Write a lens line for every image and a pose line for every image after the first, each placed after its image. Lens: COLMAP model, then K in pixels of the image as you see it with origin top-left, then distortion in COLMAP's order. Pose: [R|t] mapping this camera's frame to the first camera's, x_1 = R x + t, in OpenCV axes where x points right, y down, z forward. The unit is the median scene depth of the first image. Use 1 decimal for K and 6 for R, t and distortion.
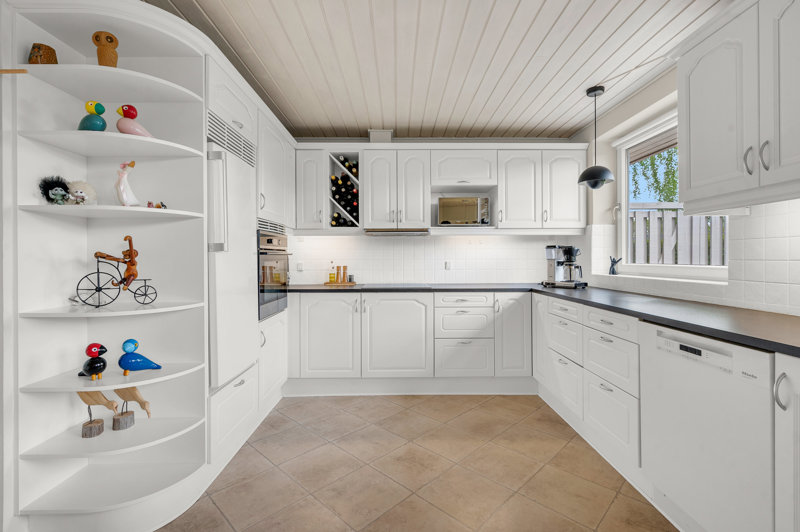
lens RADIAL K [[359.5, 0, 407.4], [0, 359.5, 264.4], [0, 0, 1]] dist [-0.008385, -0.000603]
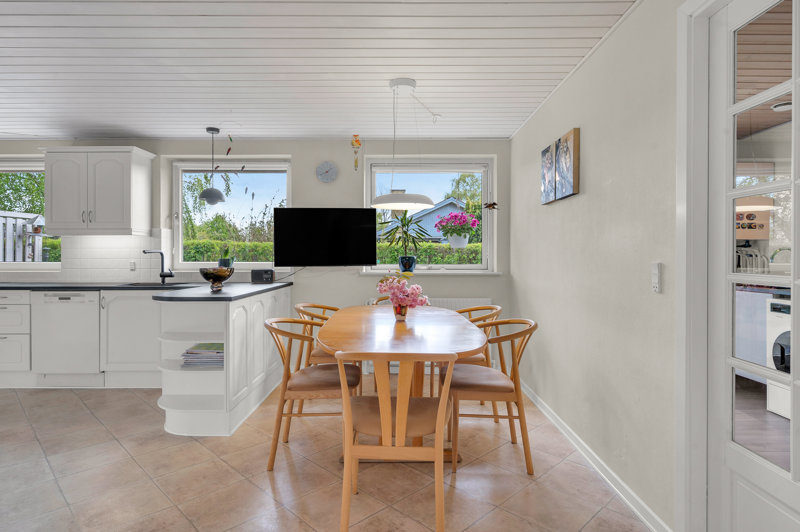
lens RADIAL K [[451.2, 0, 408.8], [0, 451.2, 261.5], [0, 0, 1]] dist [-0.006912, 0.000540]
pose [[0.003817, -0.005200, 0.999979, -0.948004], [0.007185, 0.999961, 0.005172, -0.001262], [-0.999967, 0.007165, 0.003854, -0.561593]]
